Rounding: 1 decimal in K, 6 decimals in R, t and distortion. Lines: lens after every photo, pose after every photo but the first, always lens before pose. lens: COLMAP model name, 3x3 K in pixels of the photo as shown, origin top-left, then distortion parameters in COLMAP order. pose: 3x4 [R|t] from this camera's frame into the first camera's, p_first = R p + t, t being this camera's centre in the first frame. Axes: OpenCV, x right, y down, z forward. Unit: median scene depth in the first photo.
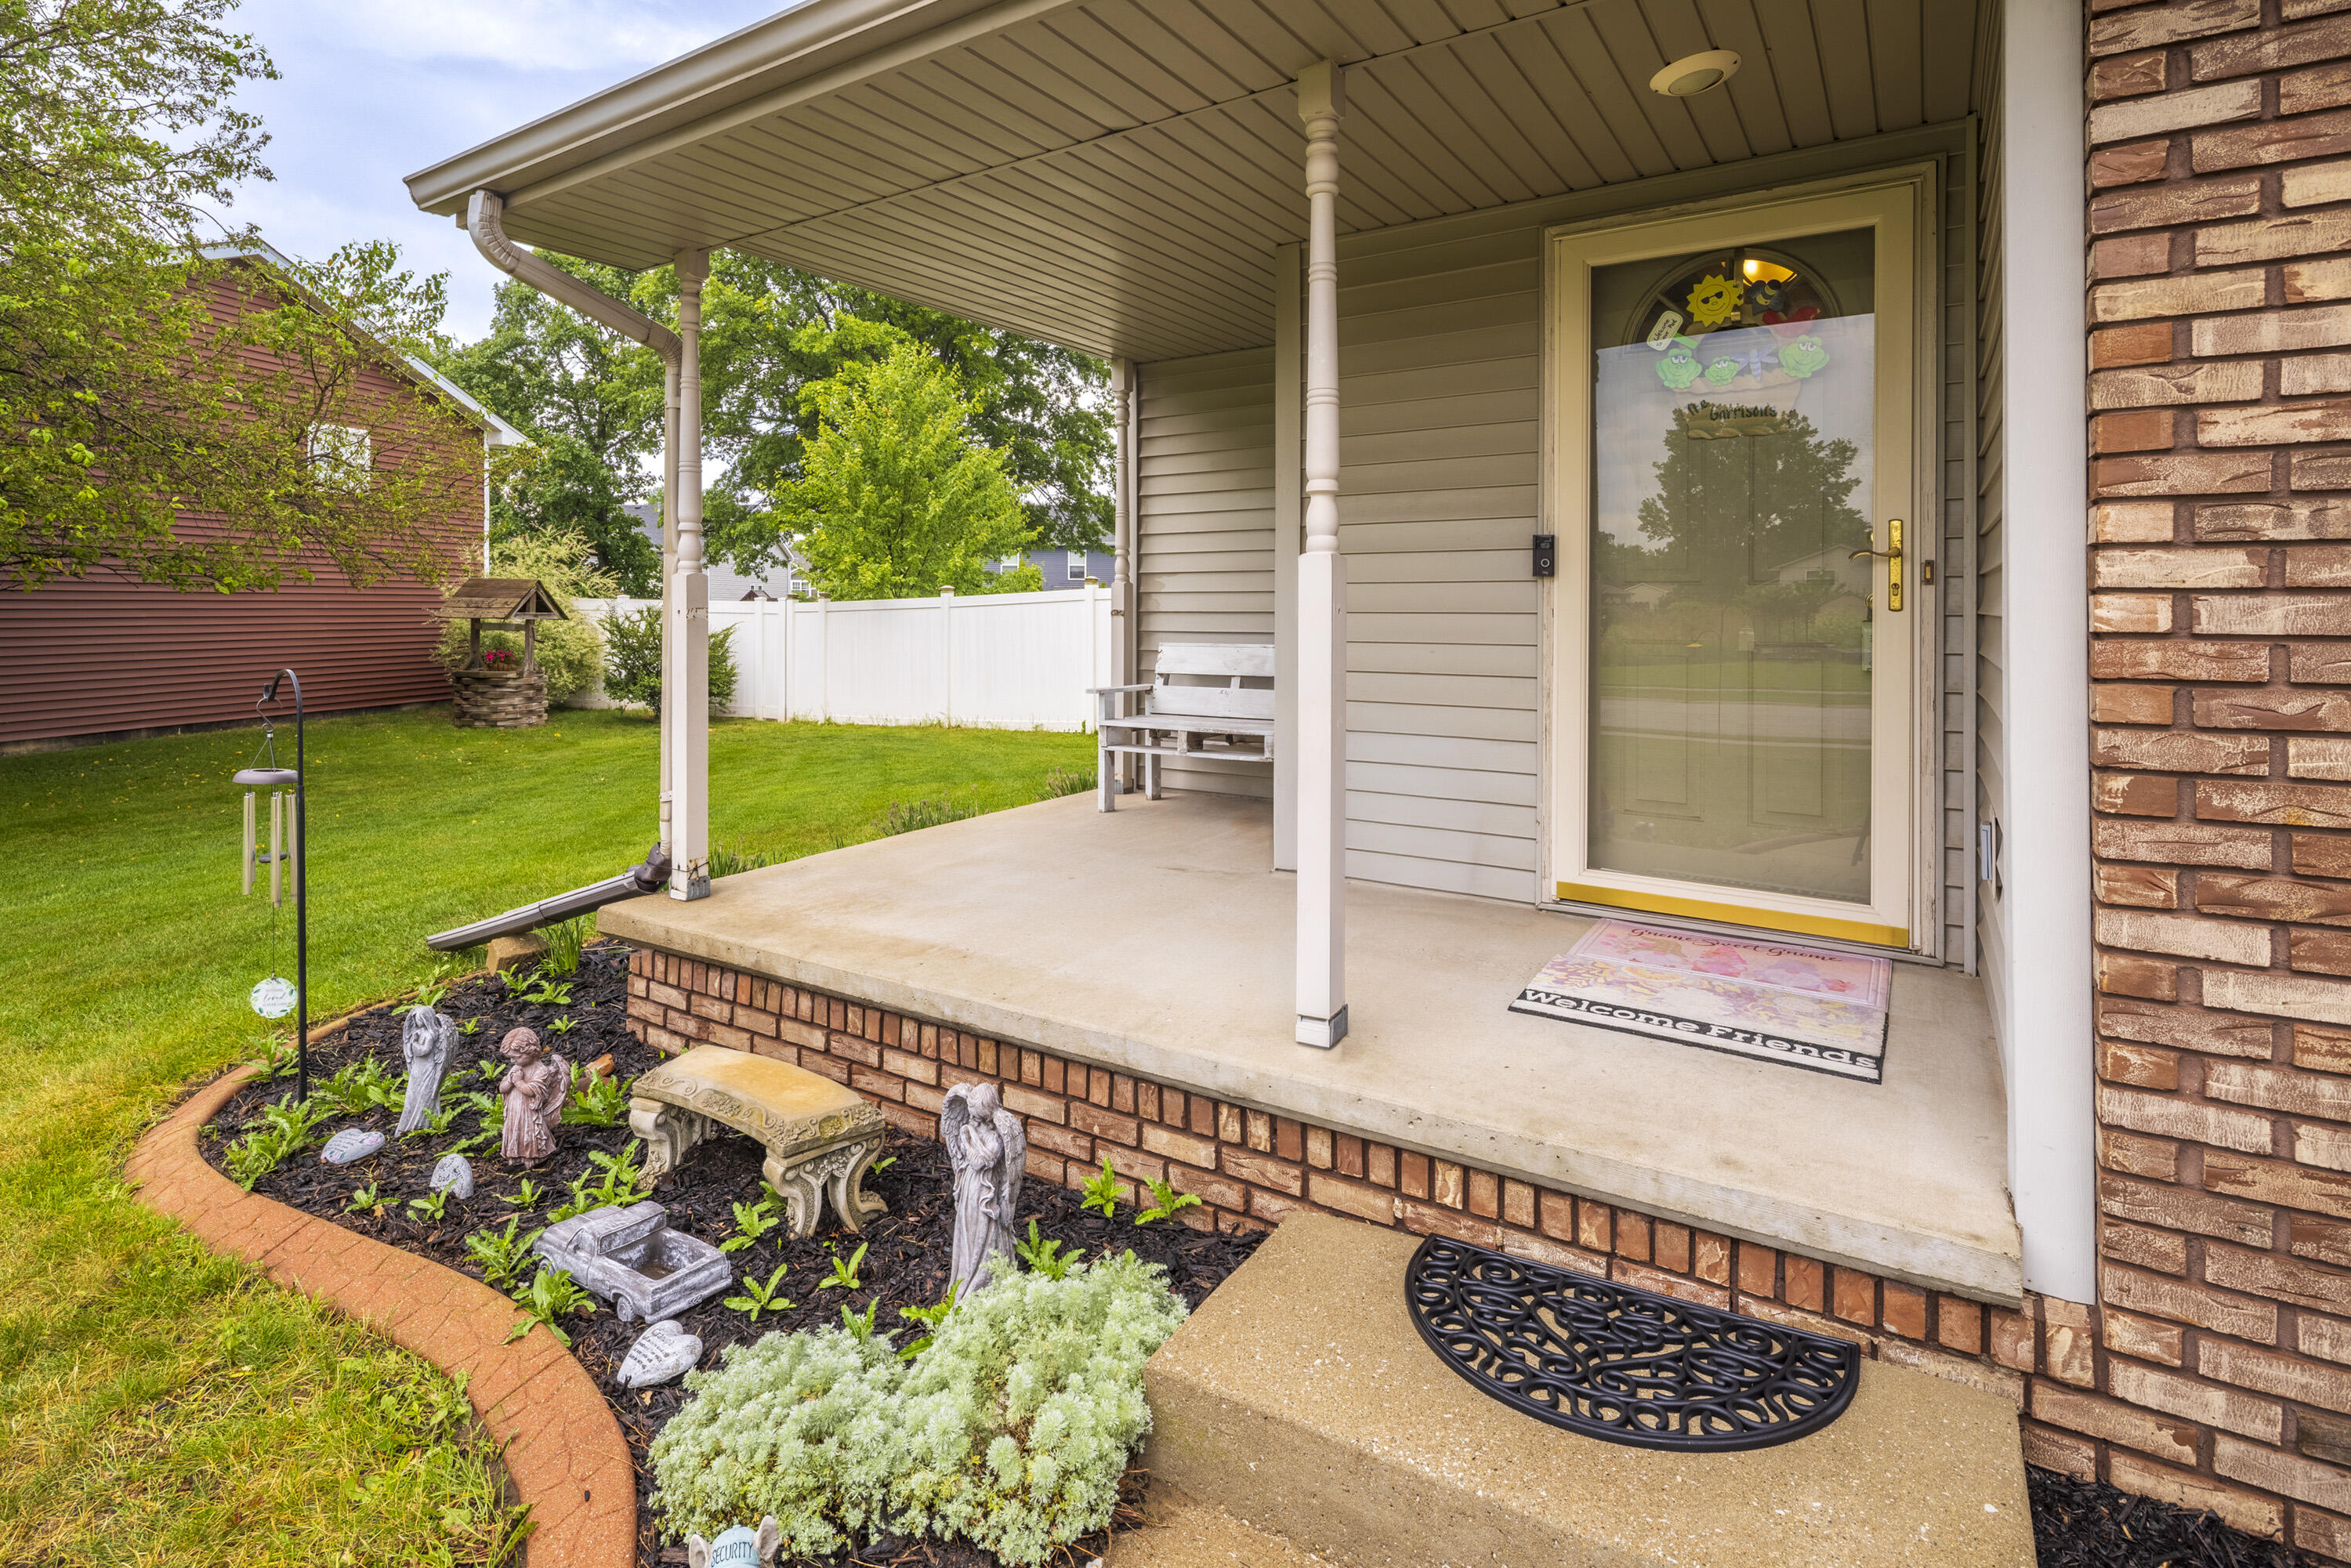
lens RADIAL K [[1137.2, 0, 1177.0], [0, 1137.2, 605.2], [0, 0, 1]] dist [-0.002993, -0.000709]
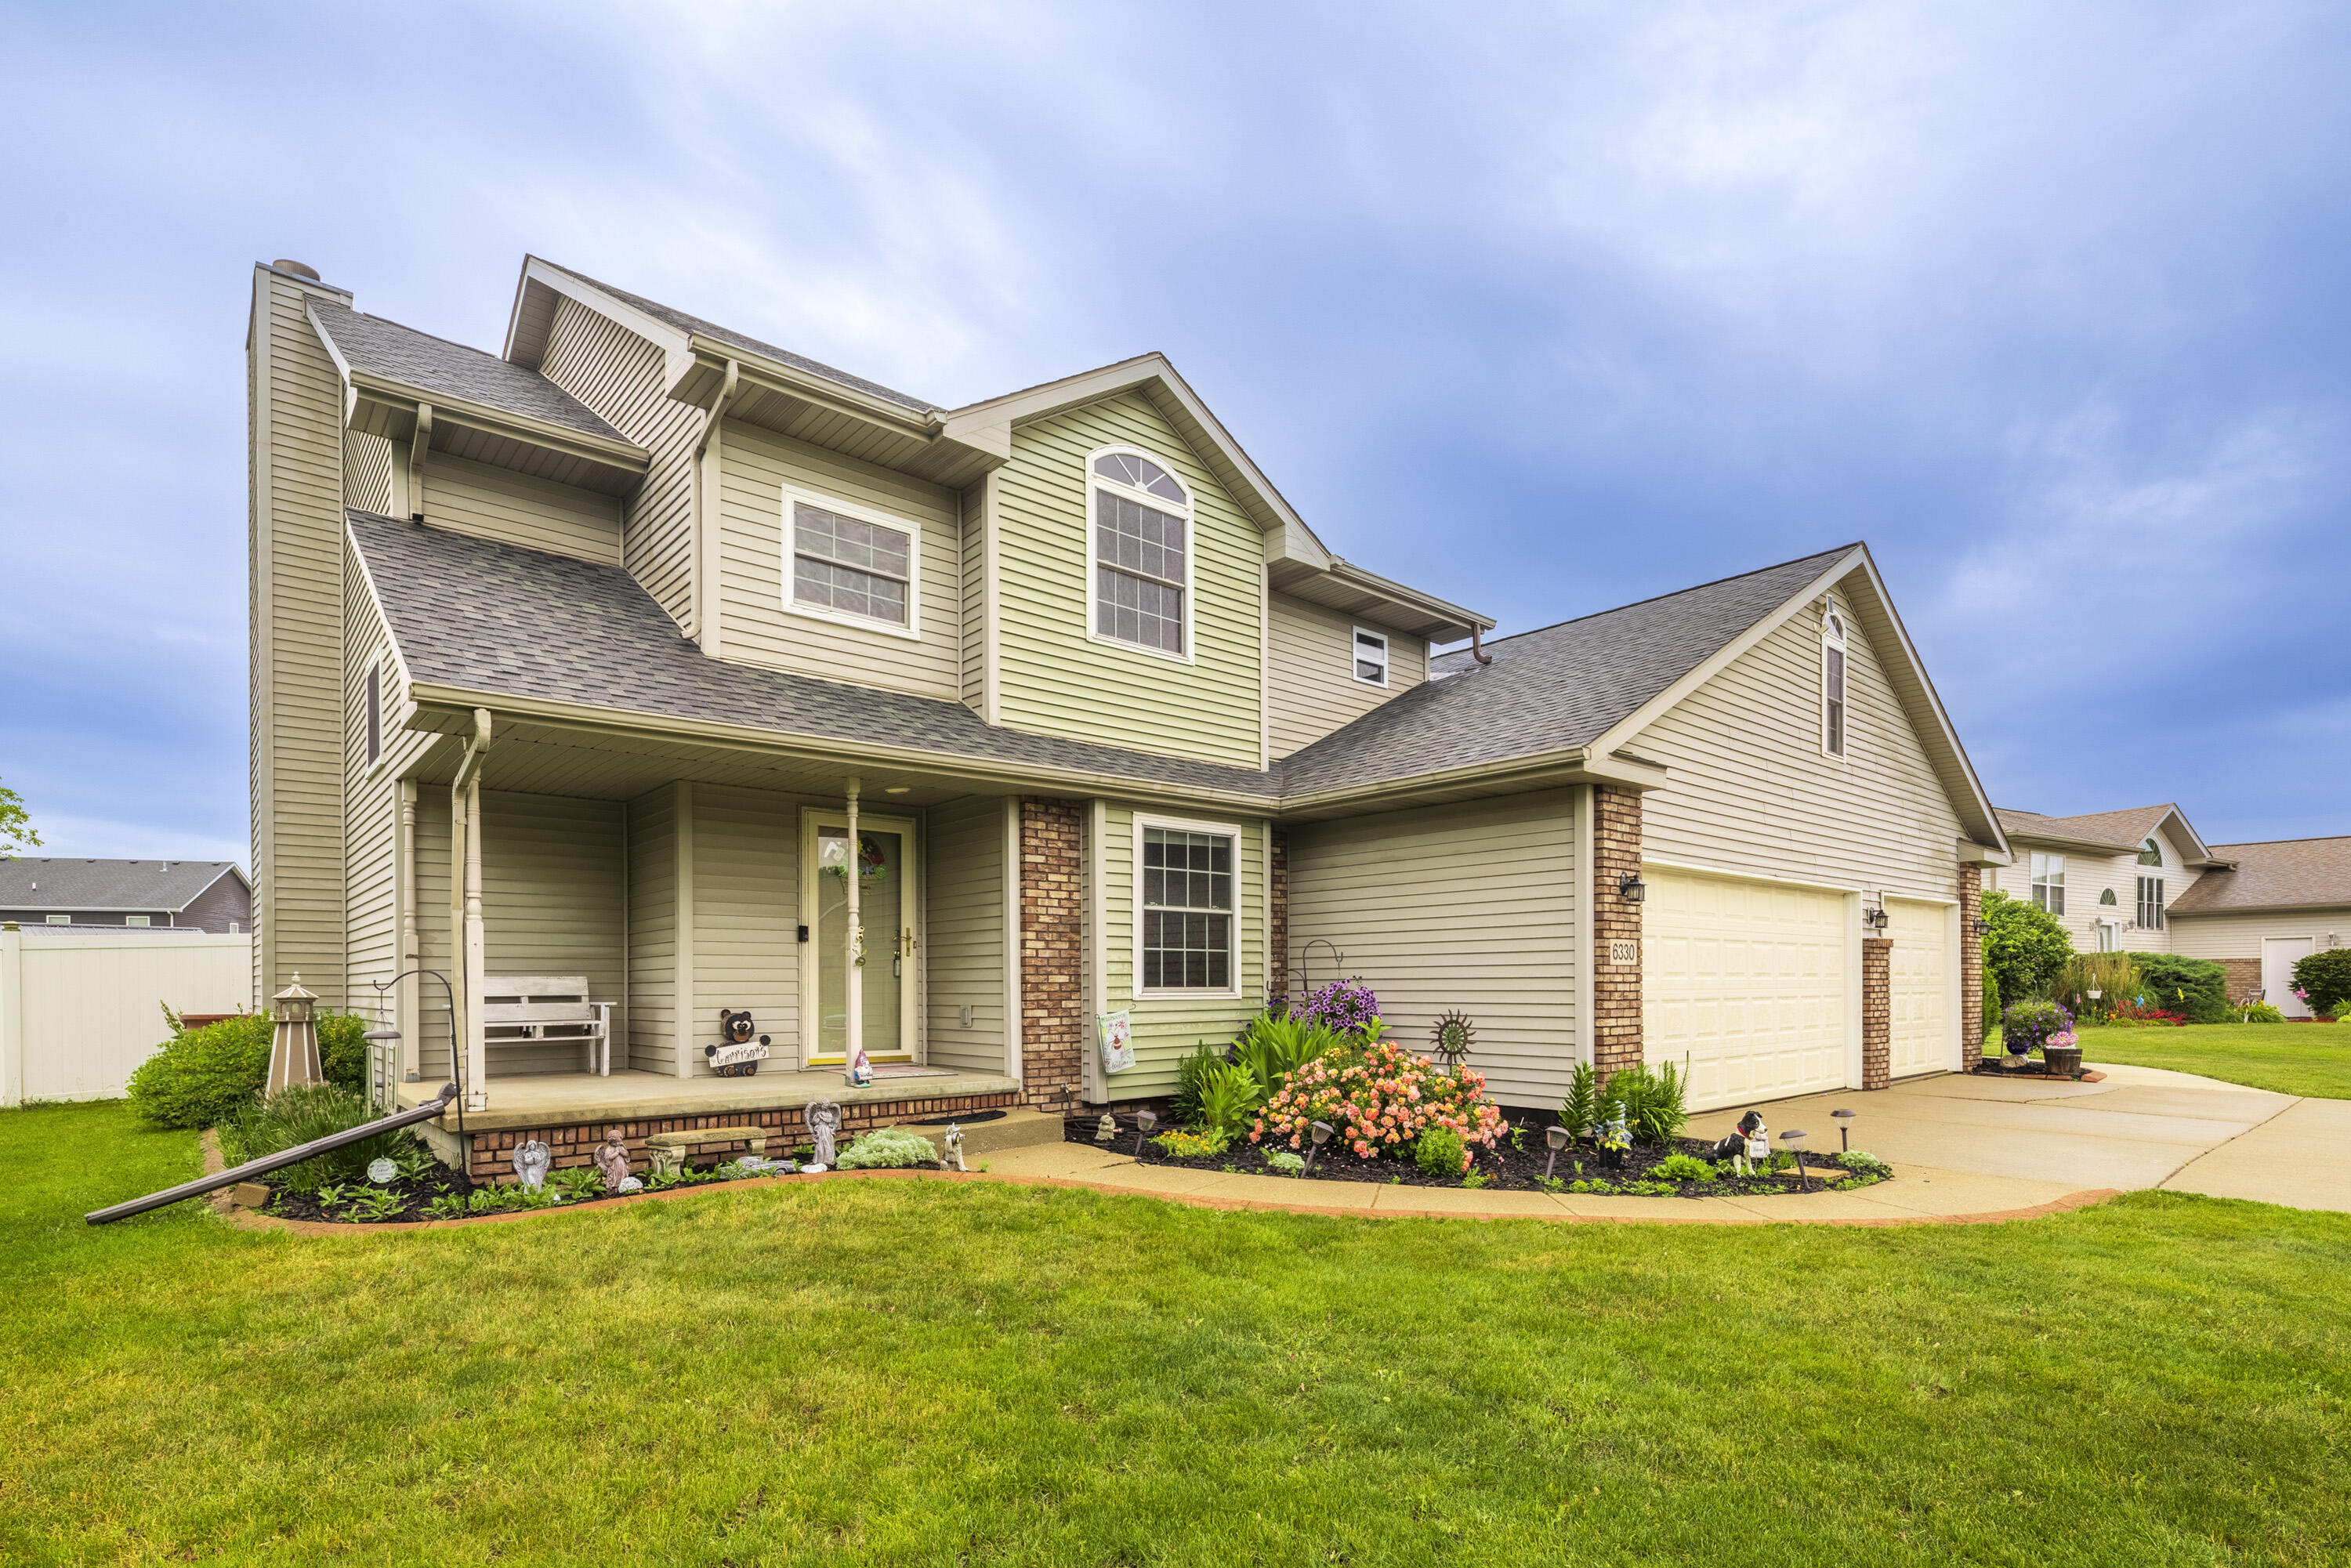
lens RADIAL K [[1147.2, 0, 1182.5], [0, 1147.2, 962.3], [0, 0, 1]] dist [0.002879, -0.000032]
pose [[0.277460, 0.017500, 0.960578, -2.887426], [0.002692, 0.999816, -0.018993, 0.109572], [-0.960733, 0.007856, 0.277362, -0.812801]]
